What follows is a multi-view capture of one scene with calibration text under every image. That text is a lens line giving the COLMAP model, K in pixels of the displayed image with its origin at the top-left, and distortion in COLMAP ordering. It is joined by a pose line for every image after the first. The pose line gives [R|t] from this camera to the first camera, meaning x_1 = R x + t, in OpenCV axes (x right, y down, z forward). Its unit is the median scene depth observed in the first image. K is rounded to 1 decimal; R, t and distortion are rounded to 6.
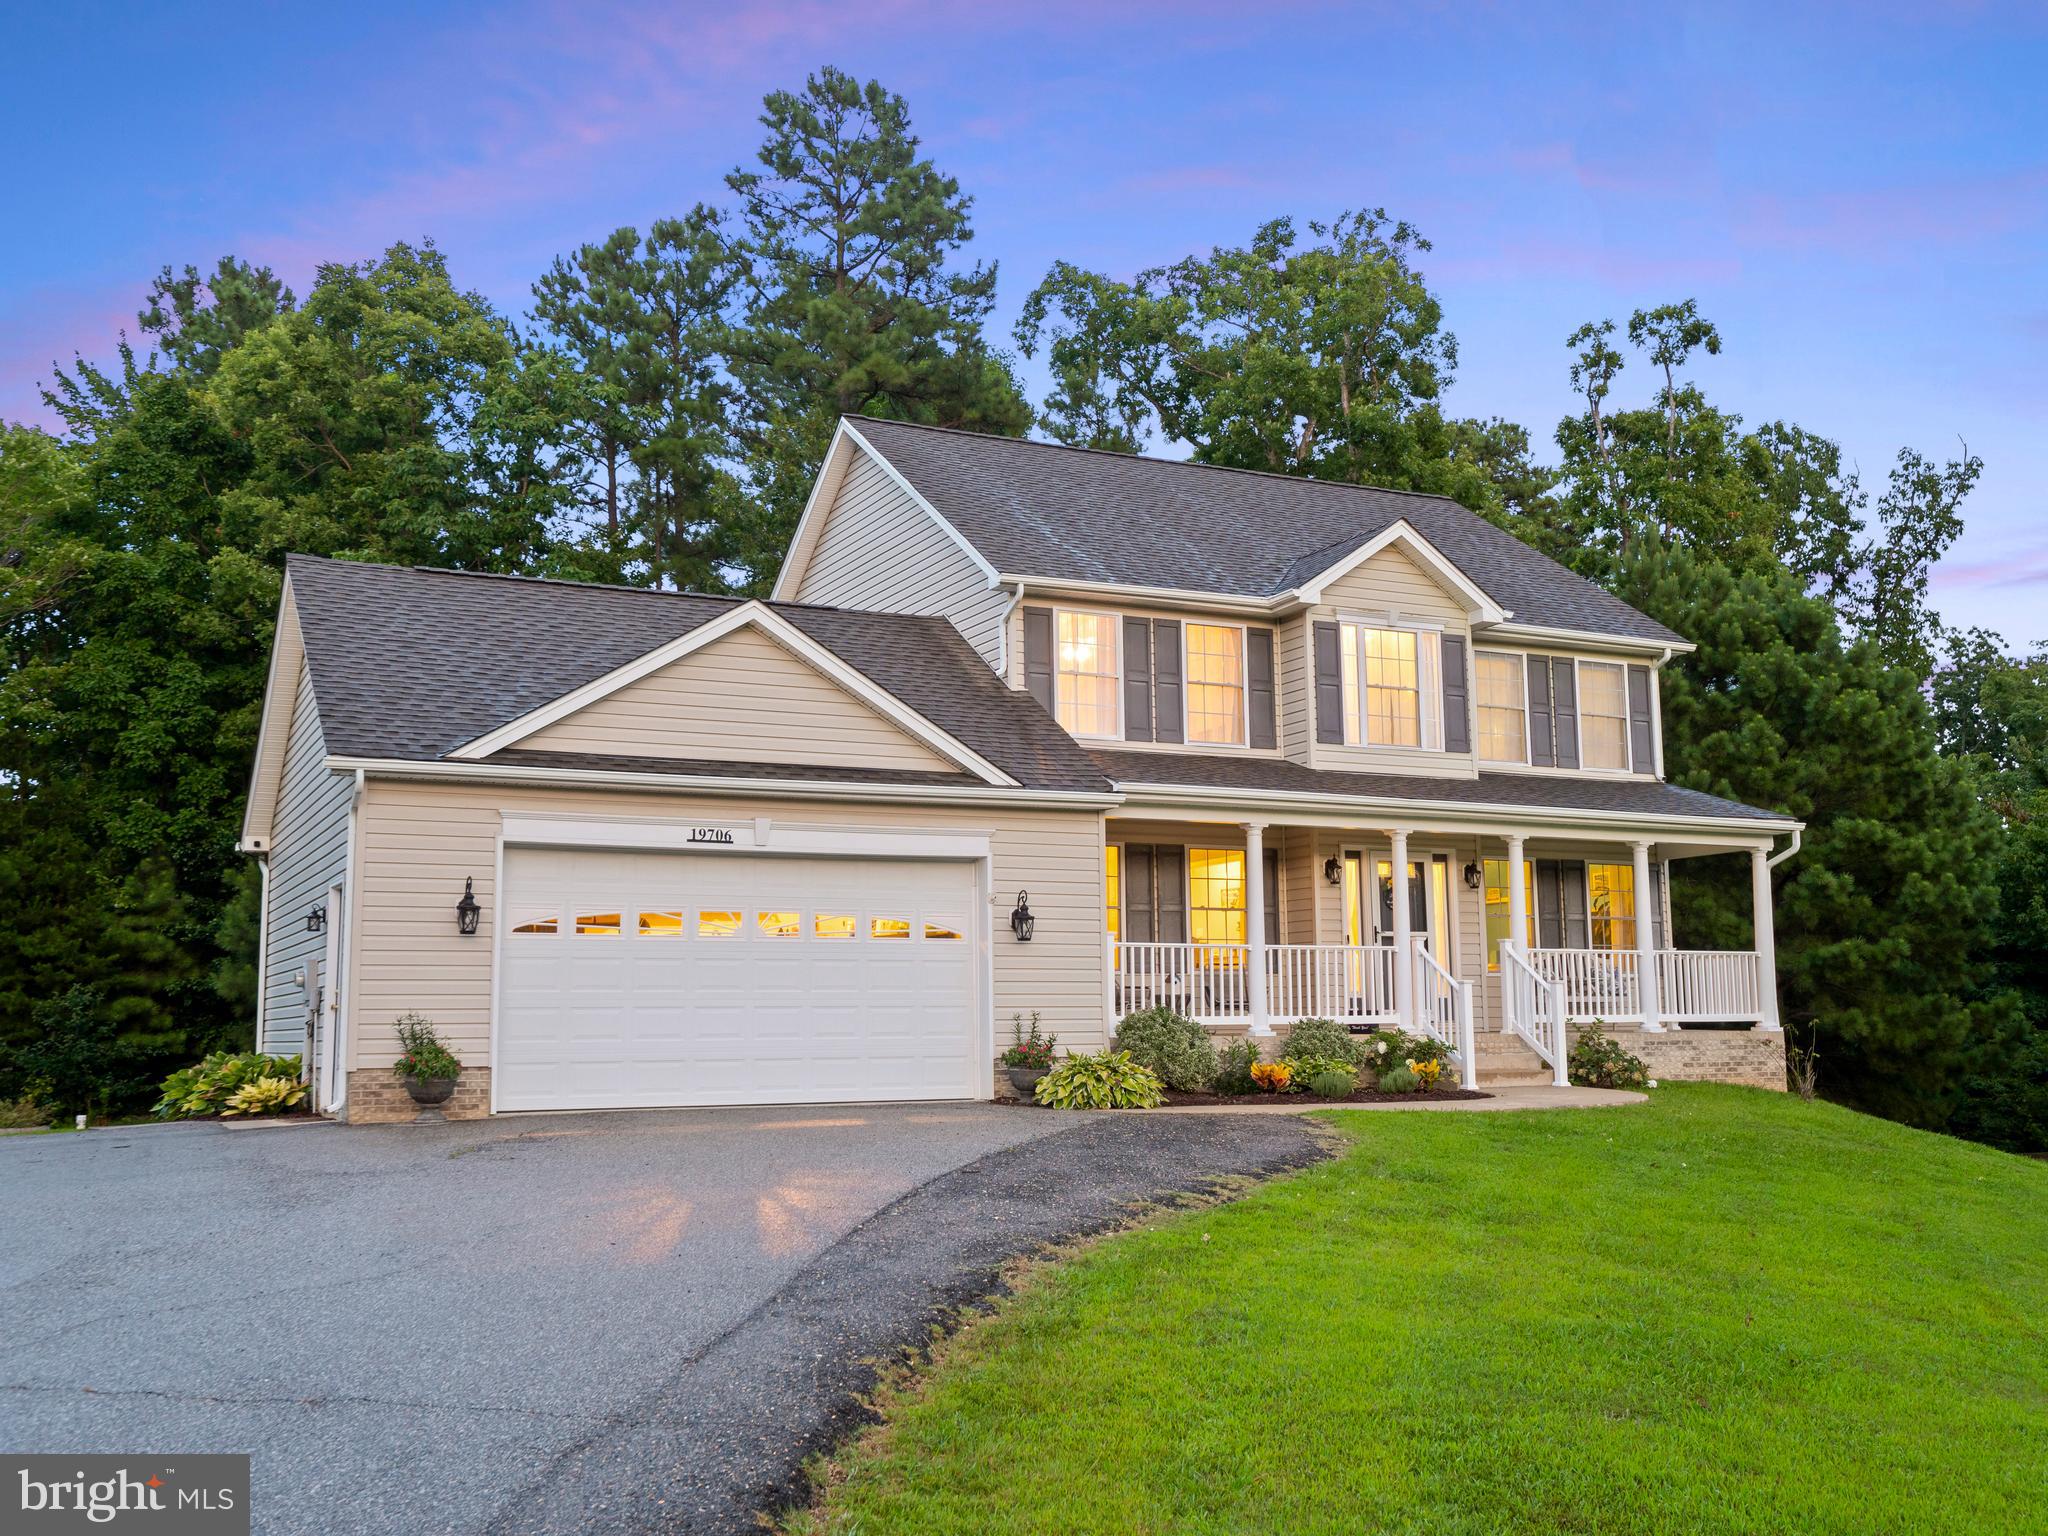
lens RADIAL K [[1954.4, 0, 1024.0], [0, 1954.4, 768.0], [0, 0, 1]] dist [0.050584, -0.129137]
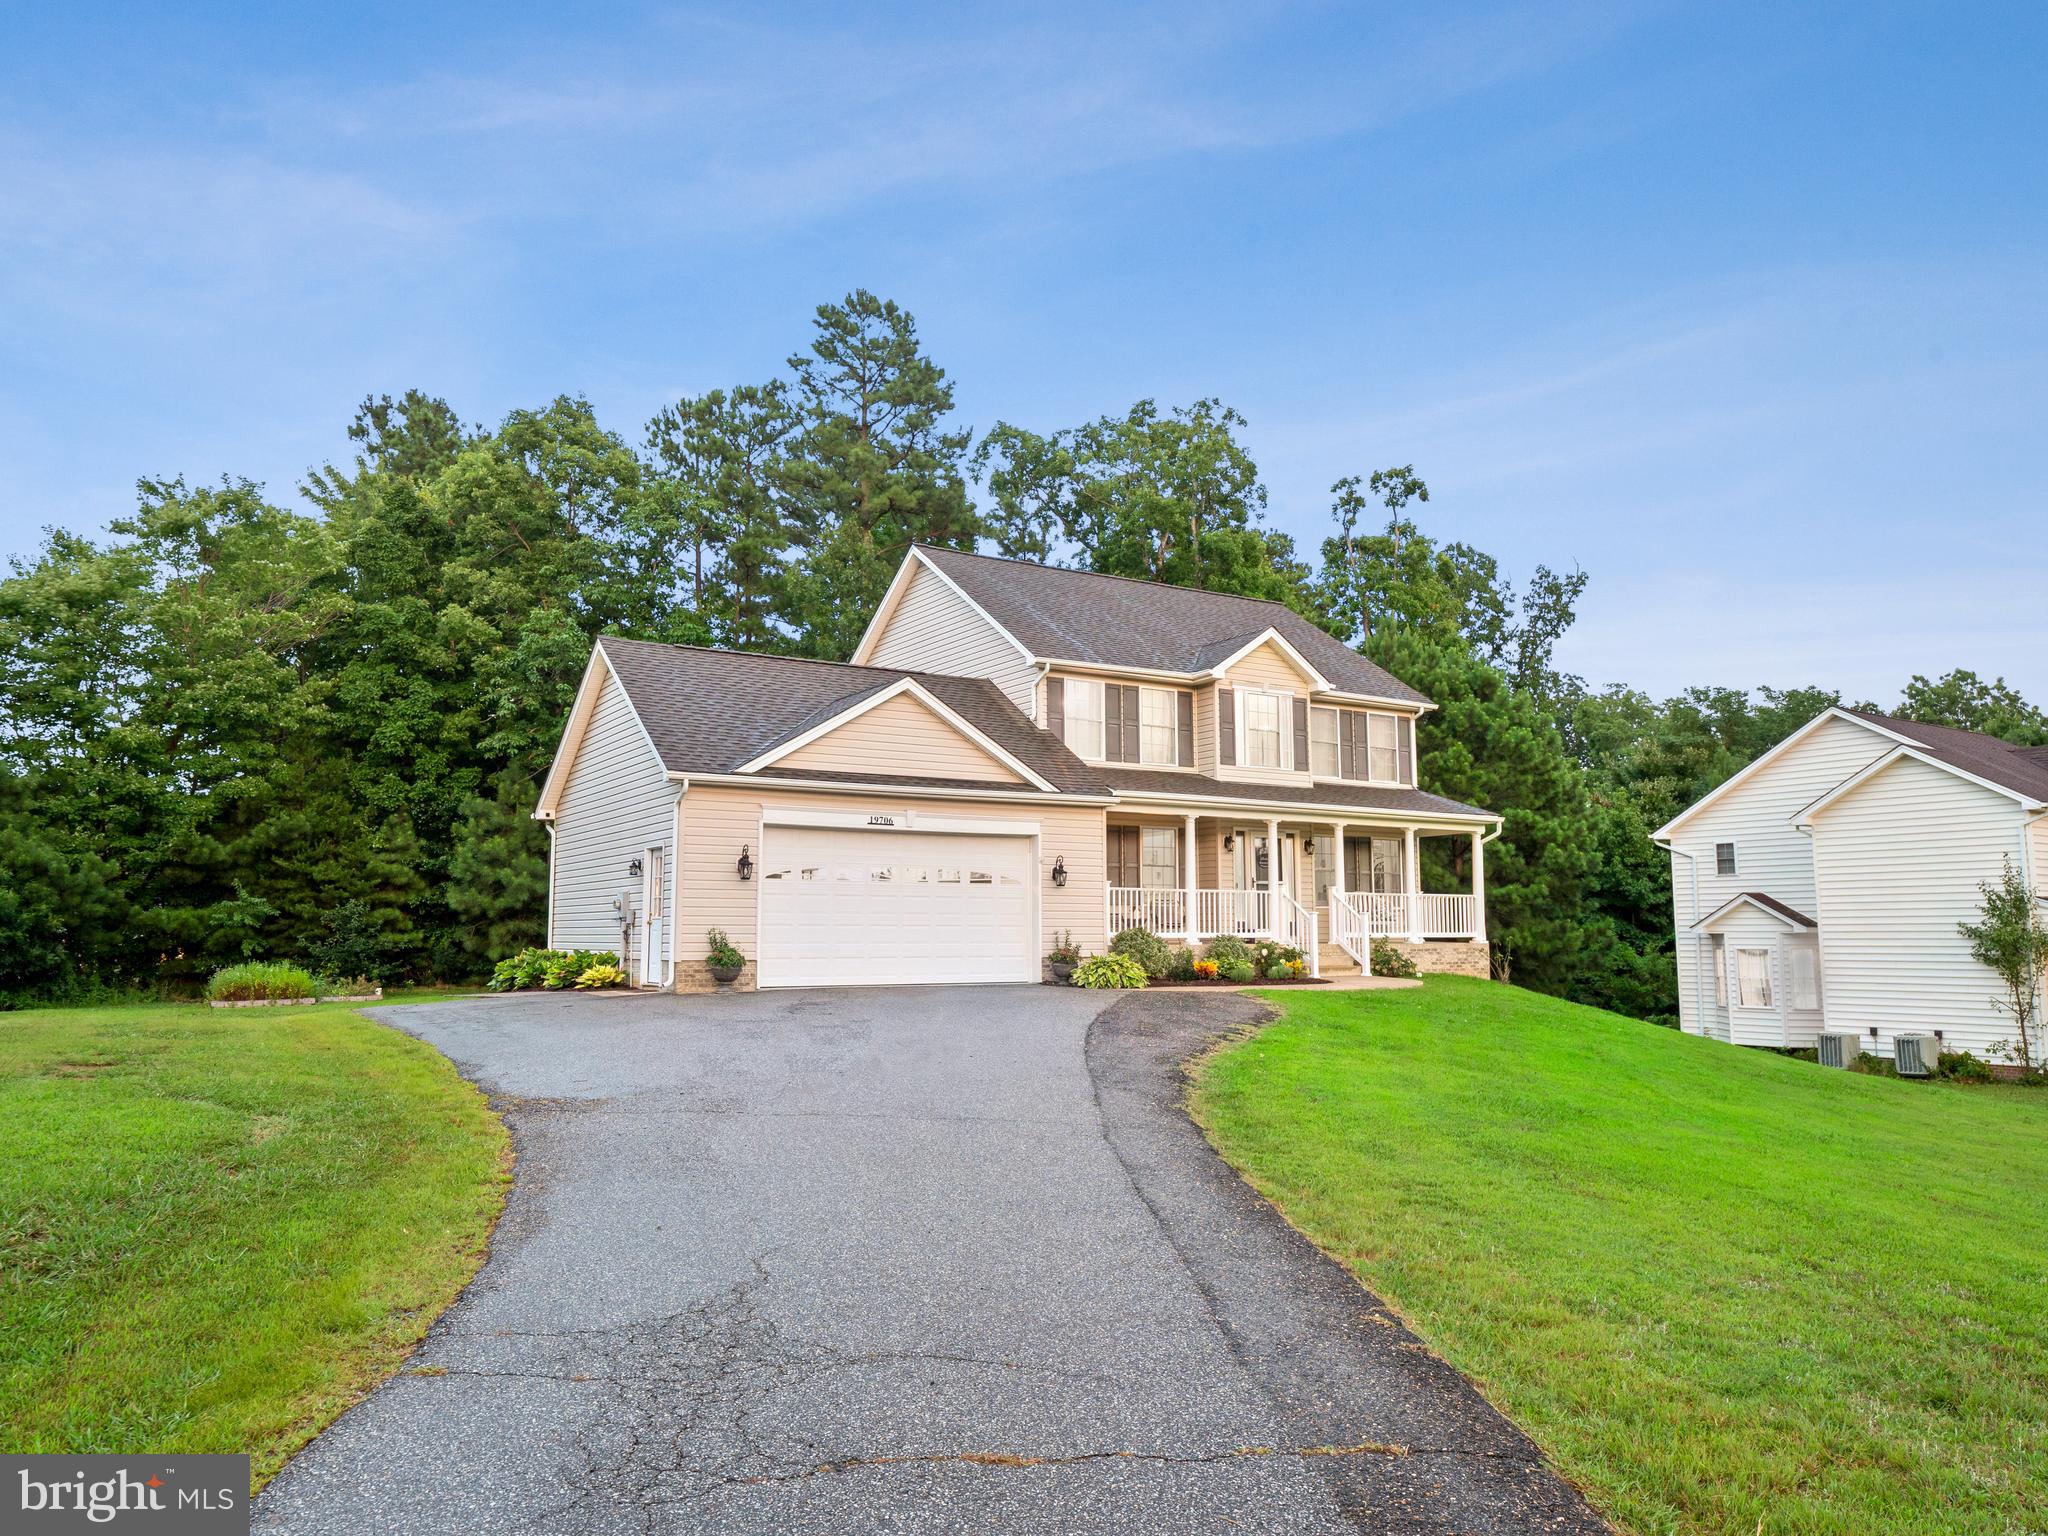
lens RADIAL K [[1401.1, 0, 1024.0], [0, 1401.1, 768.0], [0, 0, 1]] dist [0.000357, -0.000315]
pose [[0.995593, 0.020401, 0.091537, -0.079826], [-0.021862, 0.999649, 0.014981, -0.015840], [-0.091199, -0.016916, 0.995689, -0.095086]]
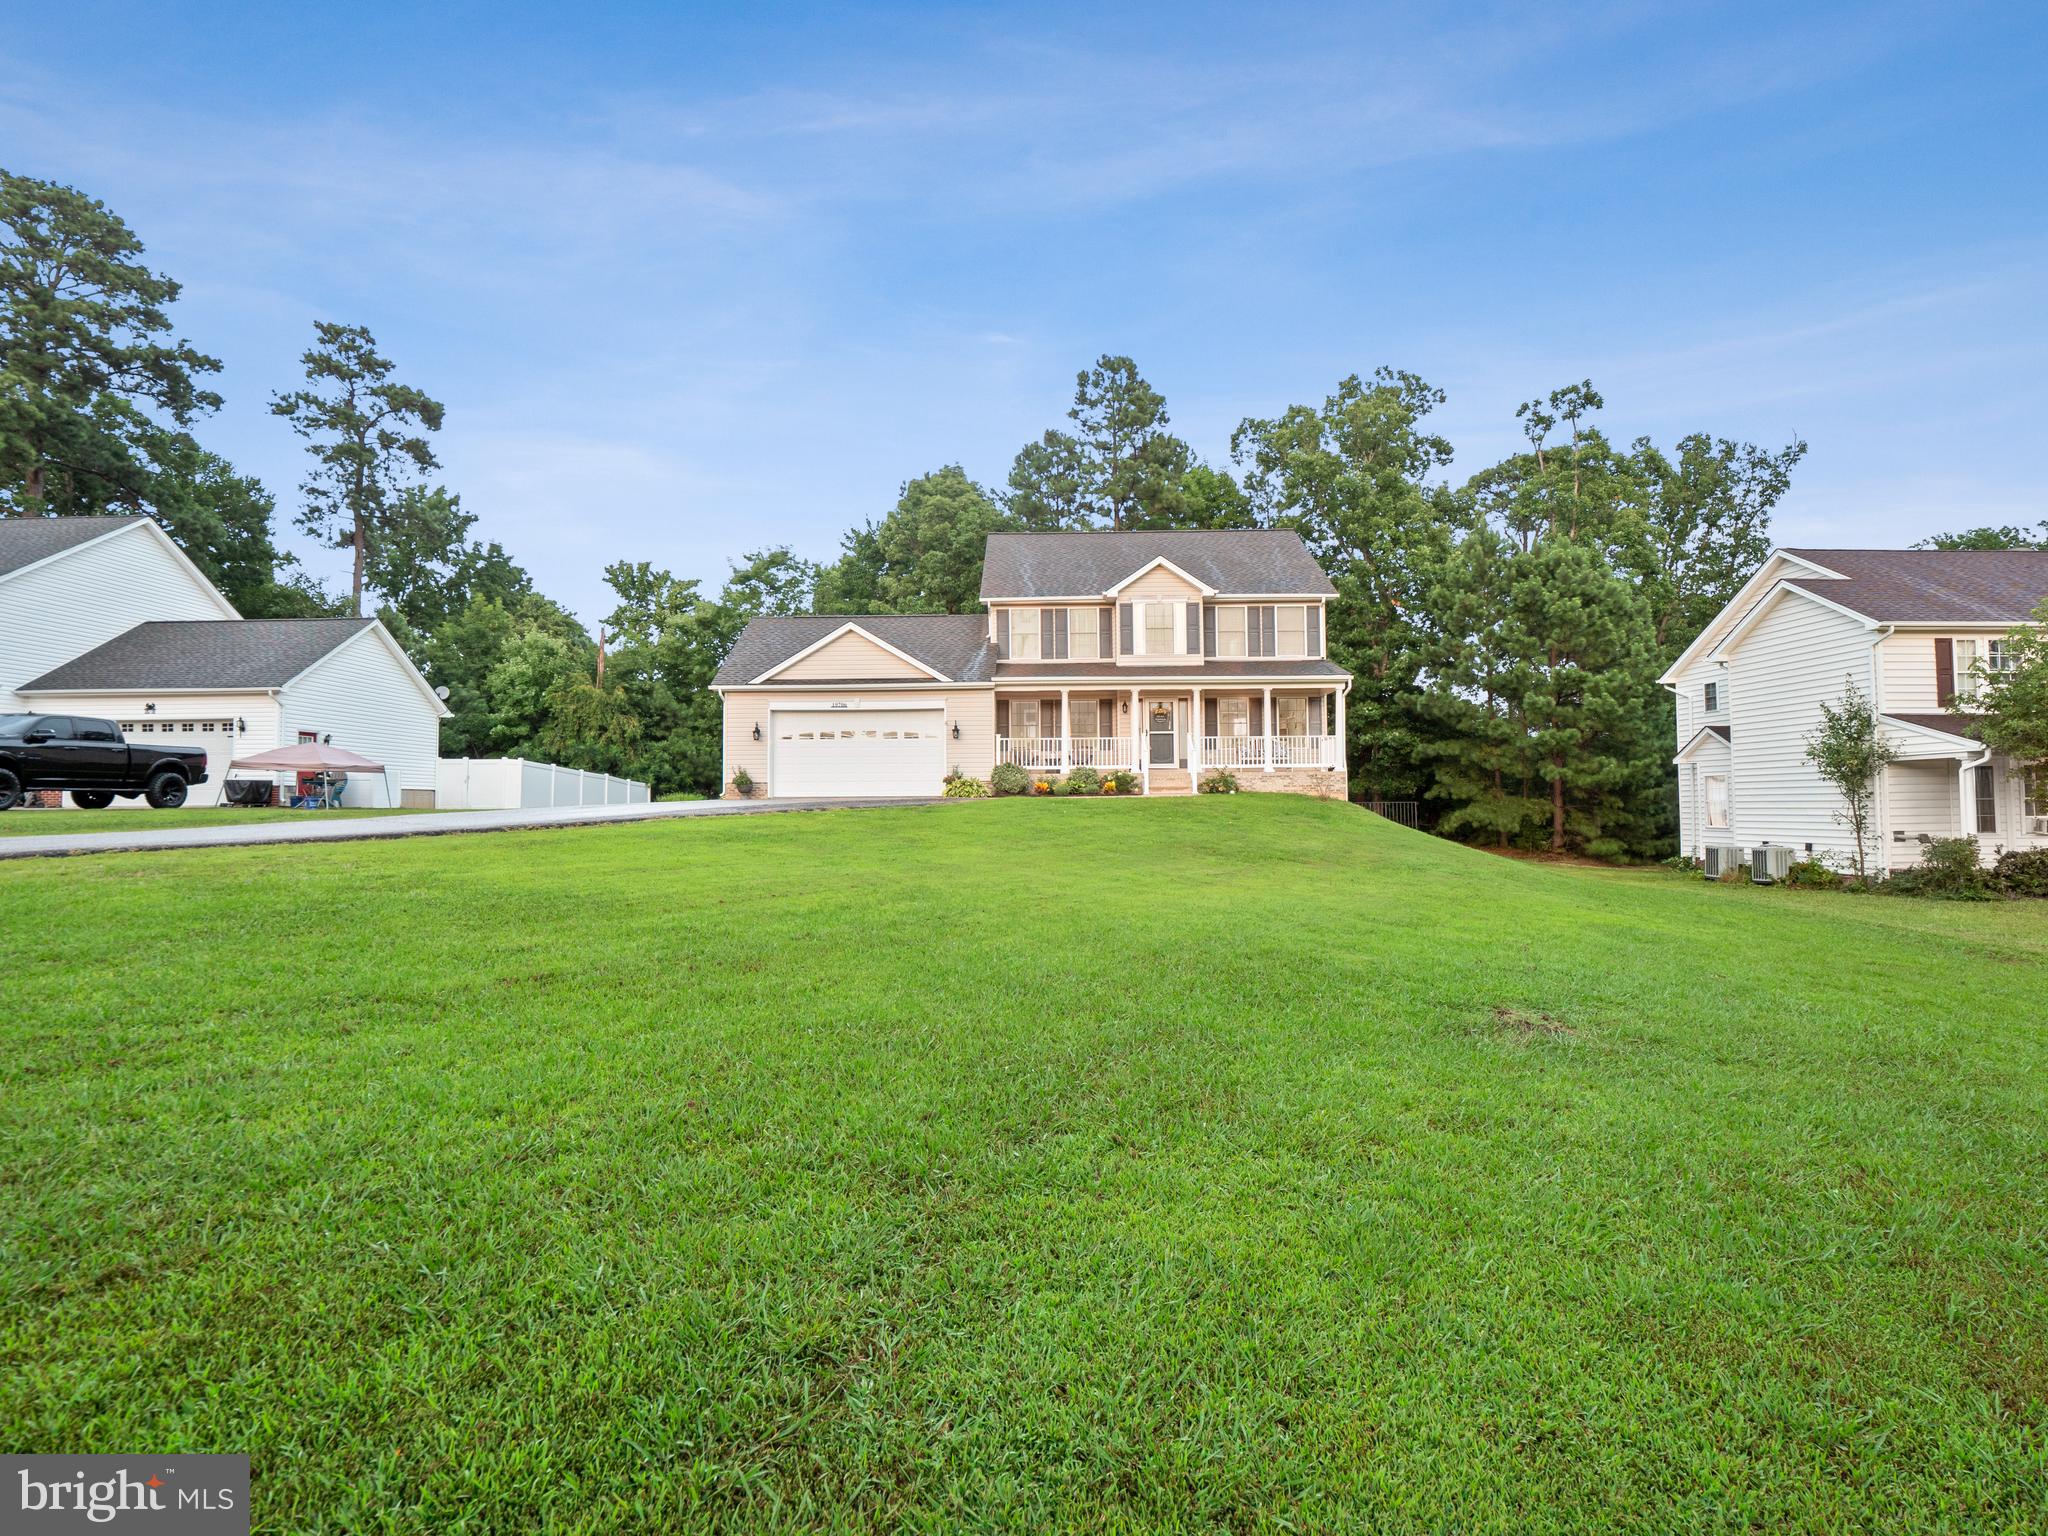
lens RADIAL K [[992.4, 0, 1024.0], [0, 992.4, 768.0], [0, 0, 1]] dist [-0.017911, -0.000845]
pose [[0.888330, -0.014642, -0.458973, 0.406359], [0.061127, 0.994367, 0.086587, 0.008839], [0.455120, -0.104974, 0.884221, -0.101045]]
